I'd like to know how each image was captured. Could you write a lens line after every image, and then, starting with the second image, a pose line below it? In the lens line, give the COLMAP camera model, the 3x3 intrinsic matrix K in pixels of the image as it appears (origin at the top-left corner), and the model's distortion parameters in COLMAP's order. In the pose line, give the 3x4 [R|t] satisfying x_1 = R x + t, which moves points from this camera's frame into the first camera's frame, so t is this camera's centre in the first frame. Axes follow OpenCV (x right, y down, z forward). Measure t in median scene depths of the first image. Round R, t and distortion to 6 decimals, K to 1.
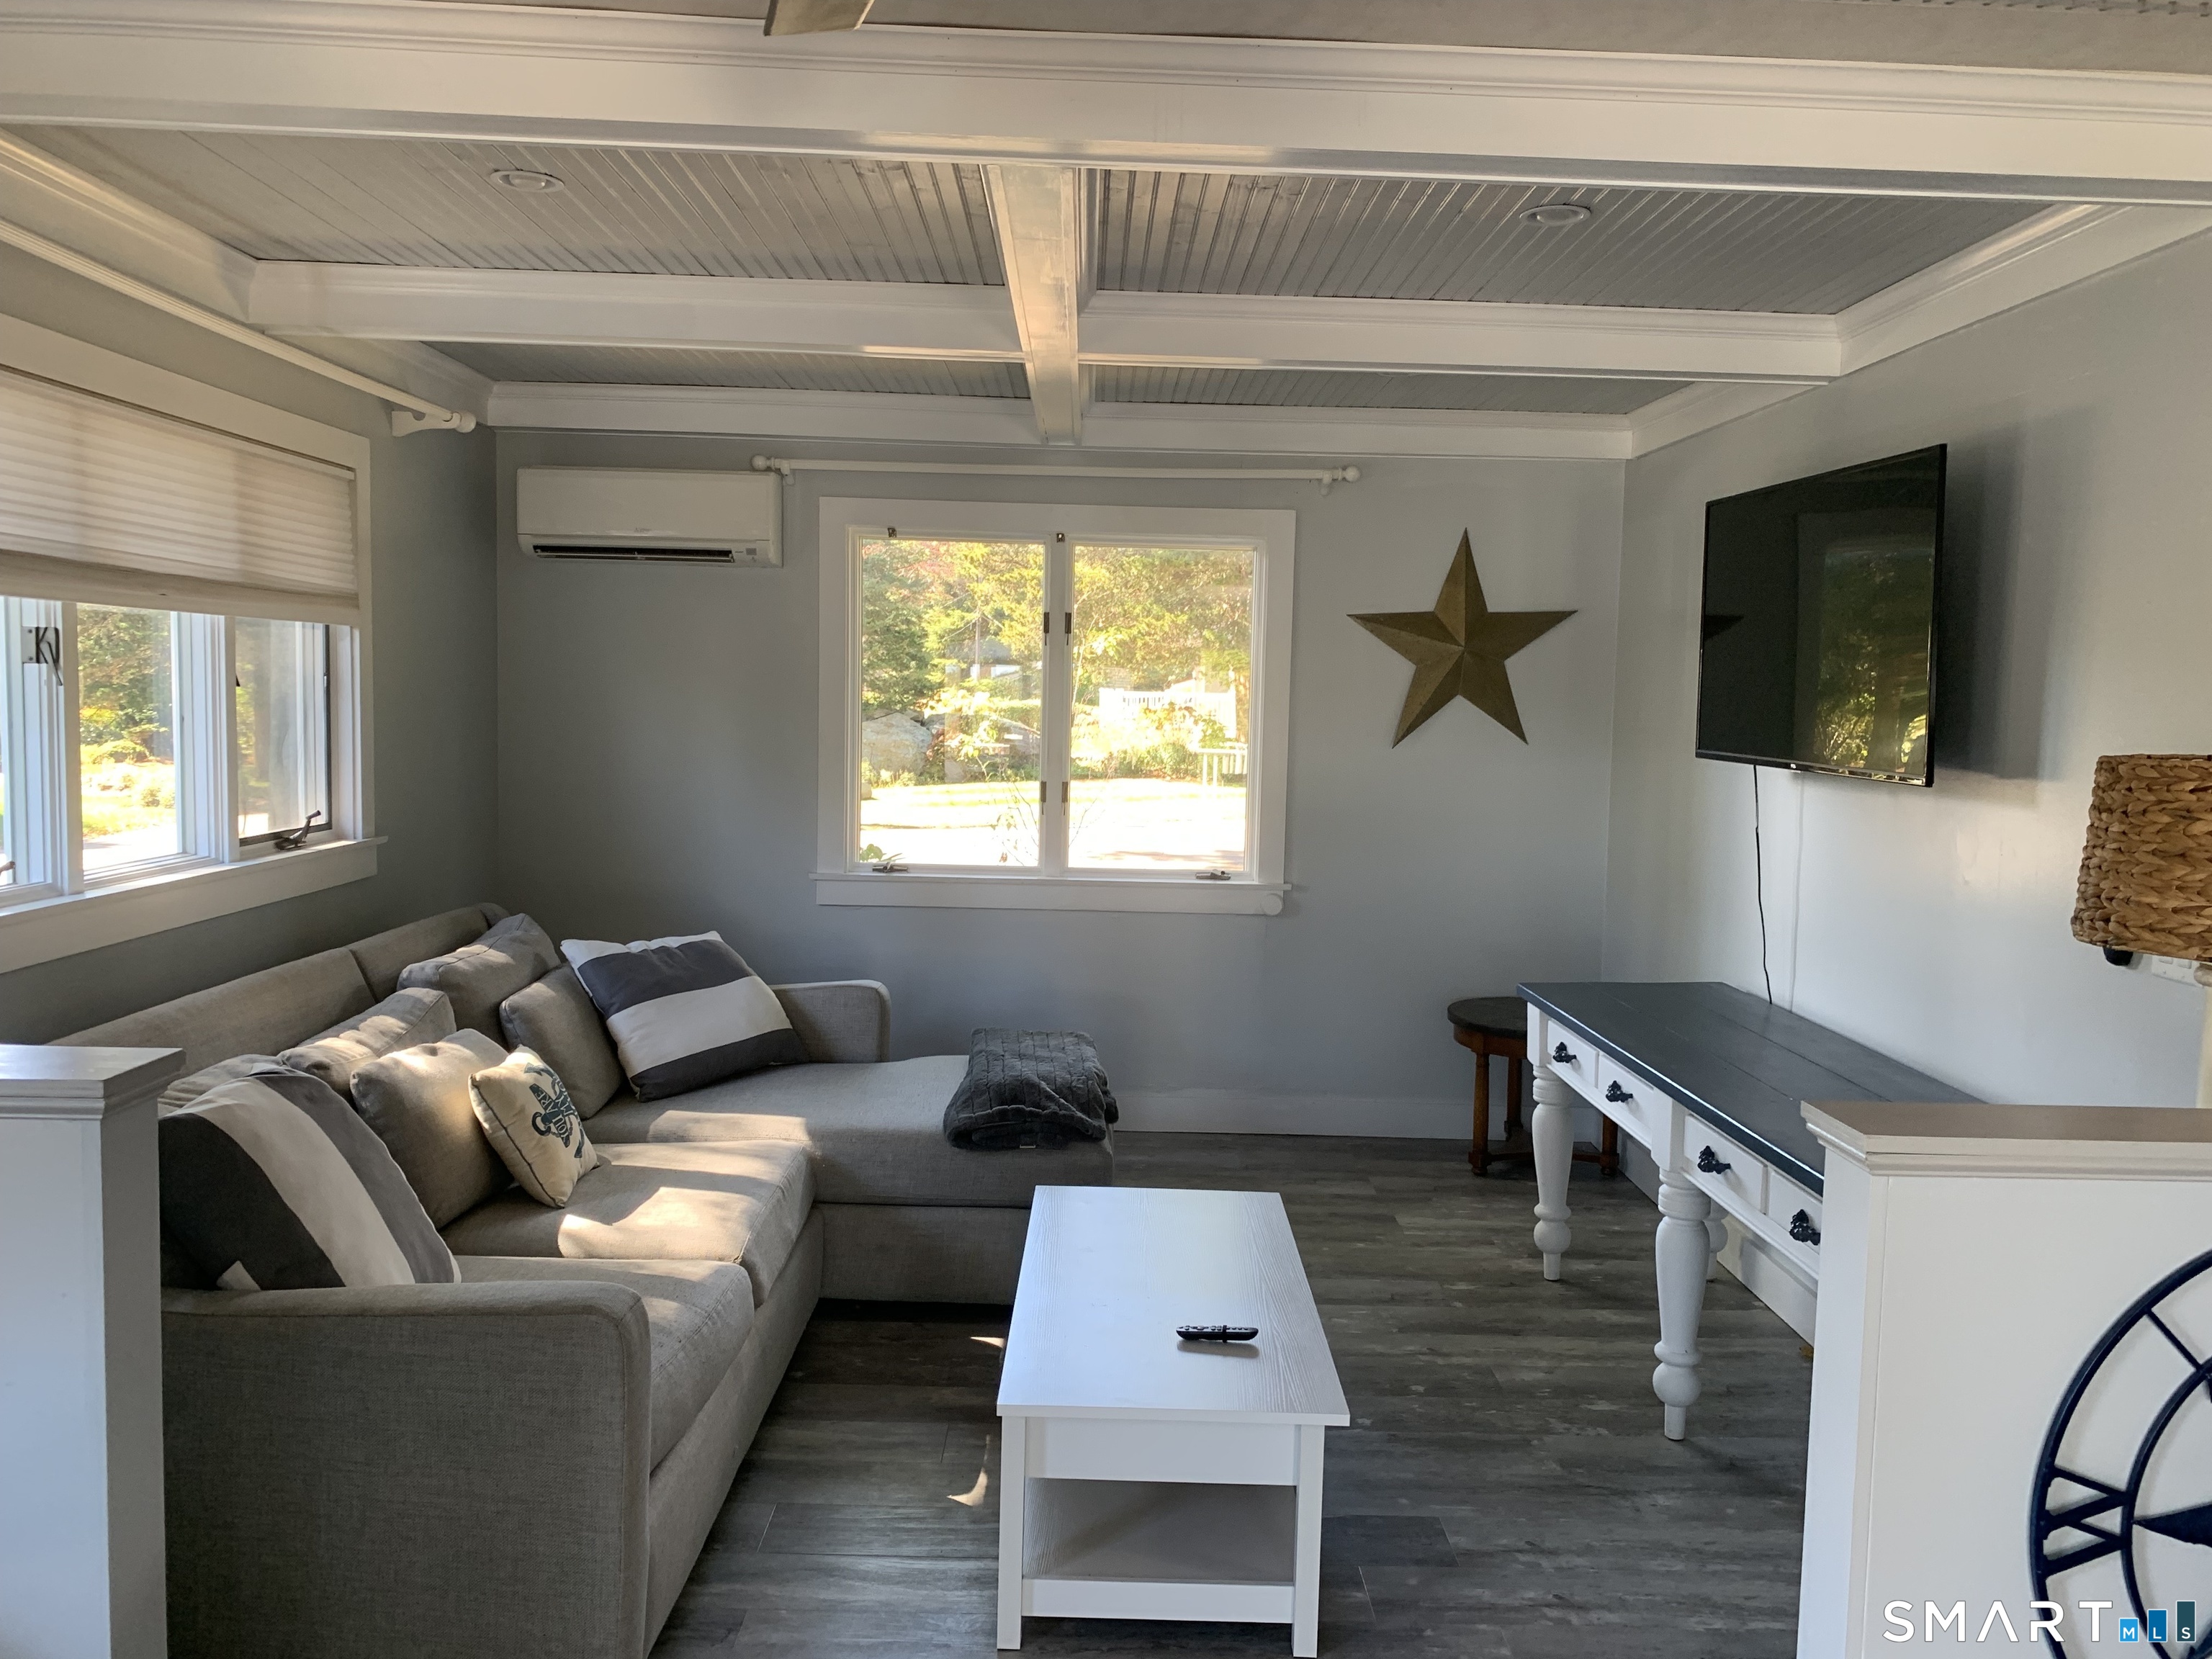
lens RADIAL K [[1662.5, 0, 1142.2], [0, 1662.5, 831.4], [0, 0, 1]] dist [0.049787, -0.086488]
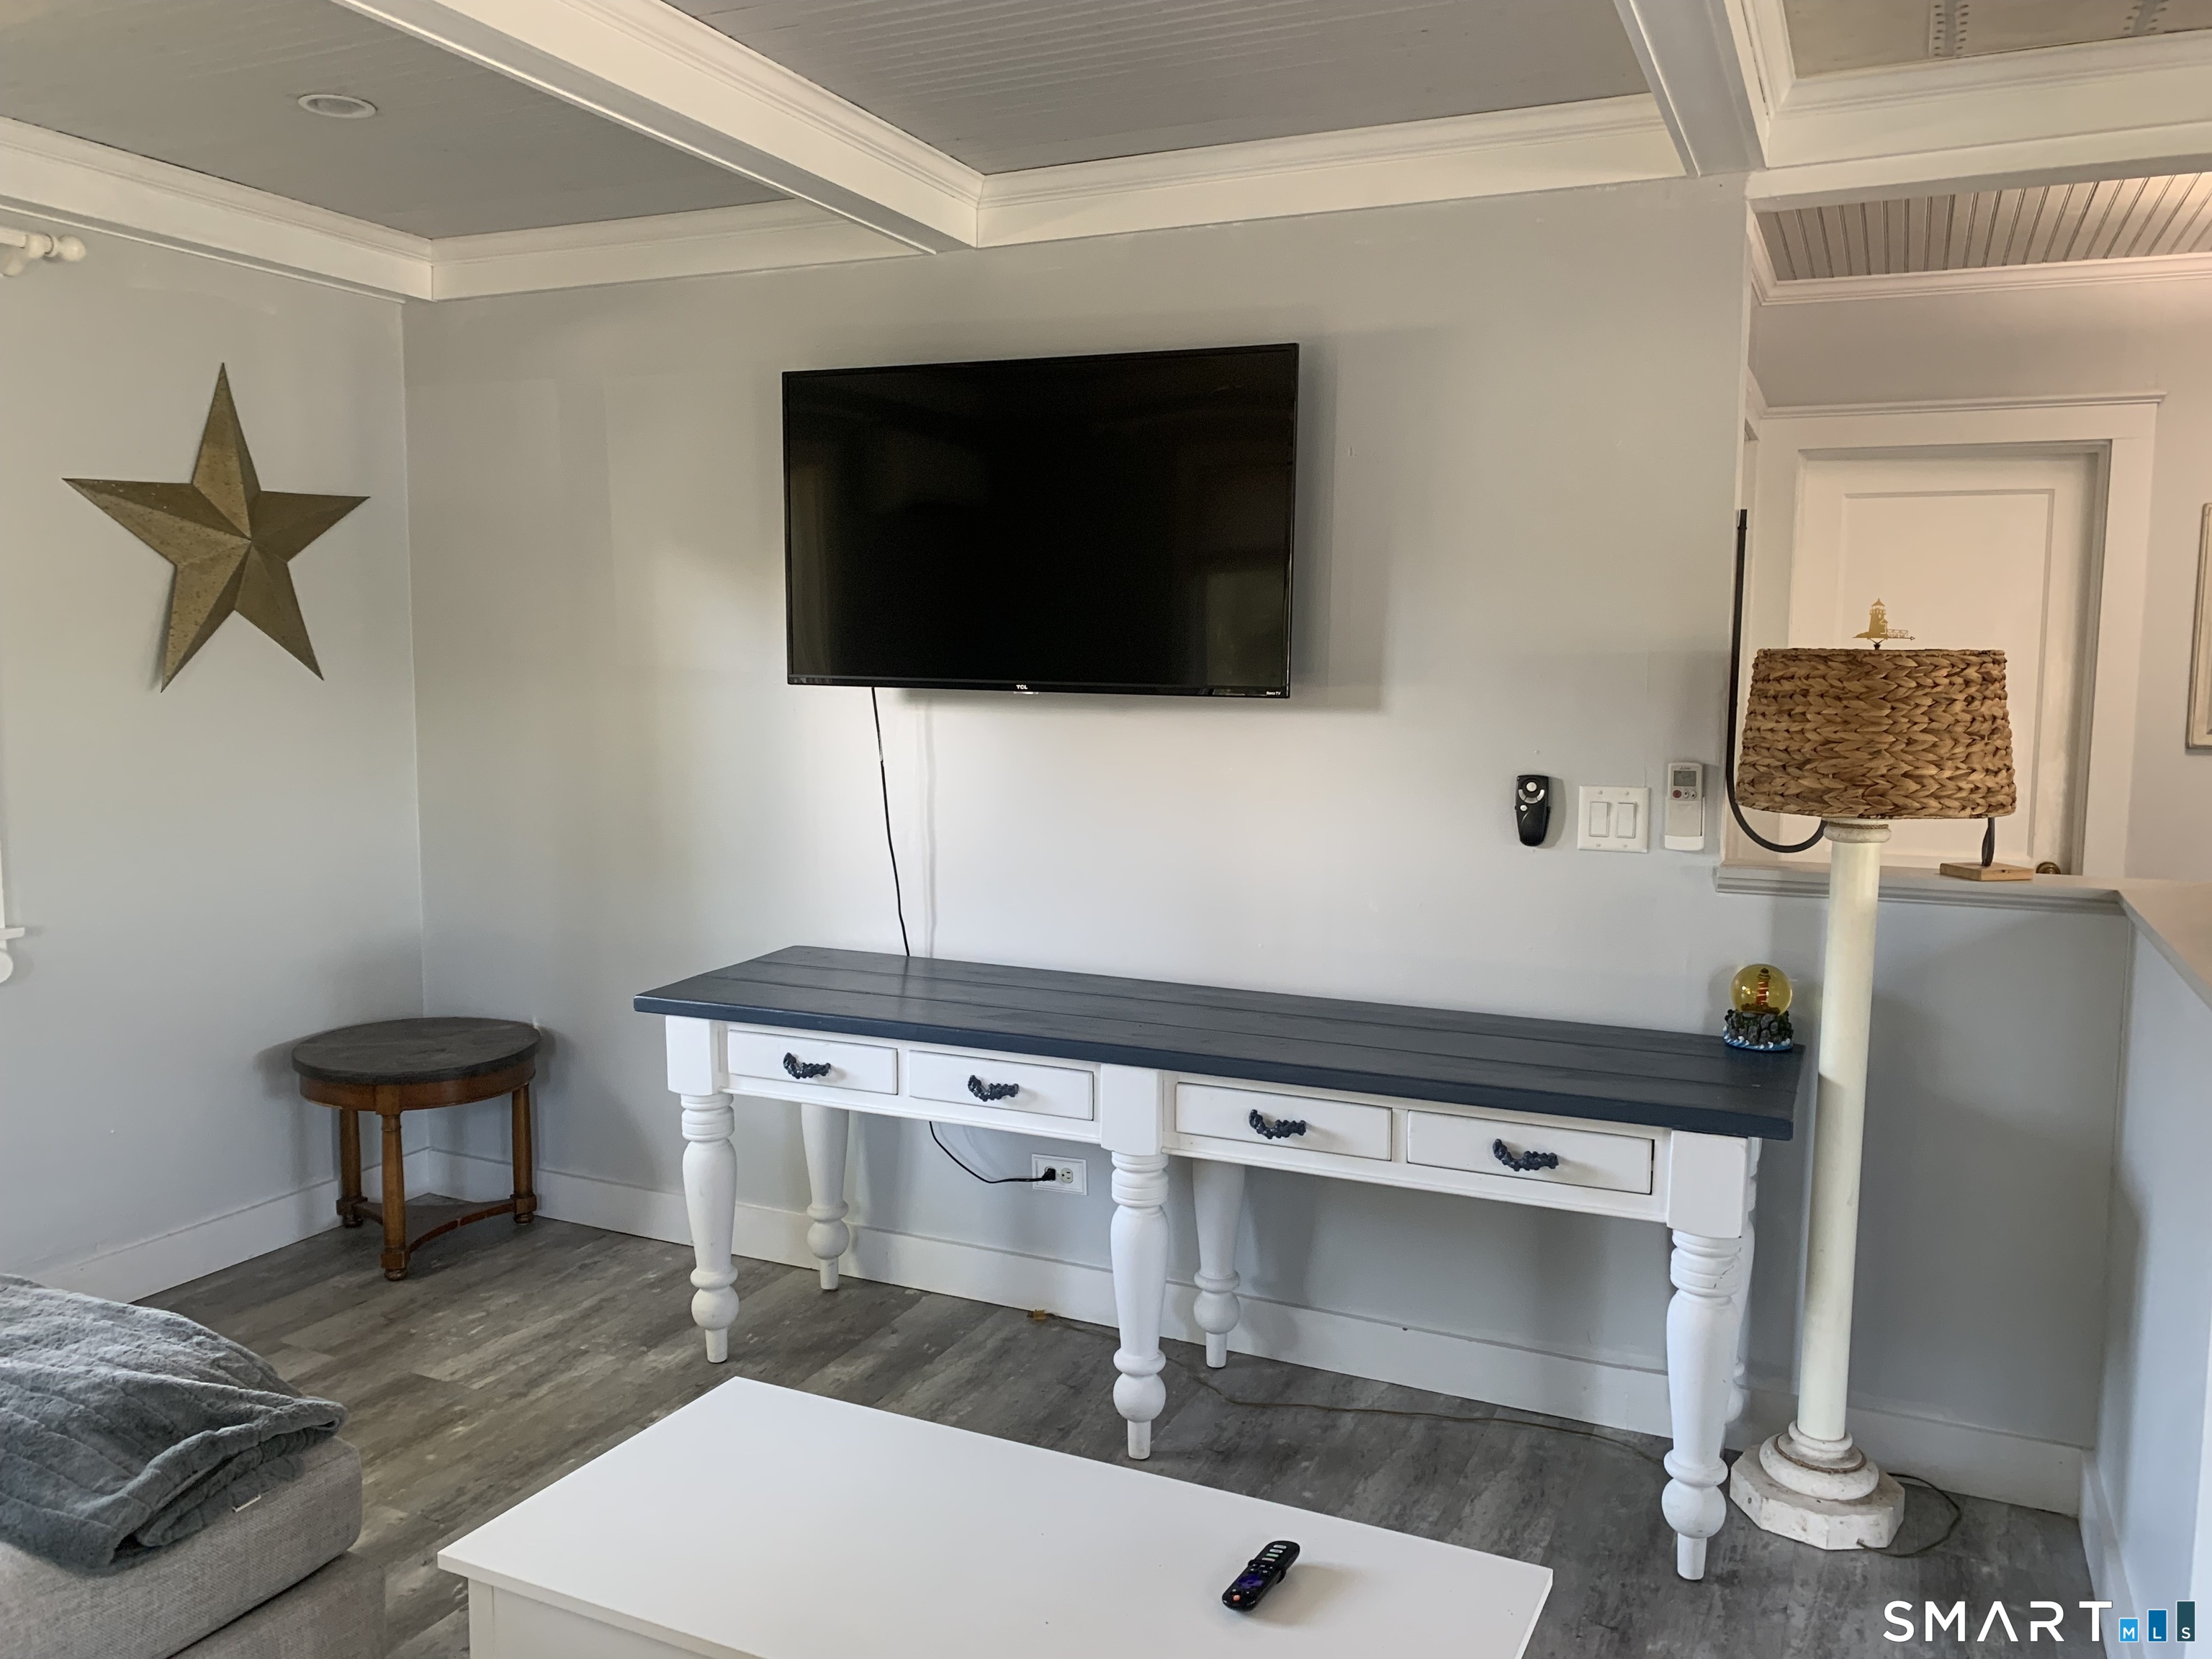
lens RADIAL K [[1662.5, 0, 1100.6], [0, 1662.5, 834.8], [0, 0, 1]] dist [0.049787, -0.086488]
pose [[0.456959, -0.117914, 0.881638, -0.297763], [0.079042, 0.992636, 0.091791, -0.029409], [-0.885969, 0.027741, 0.462914, 0.424997]]
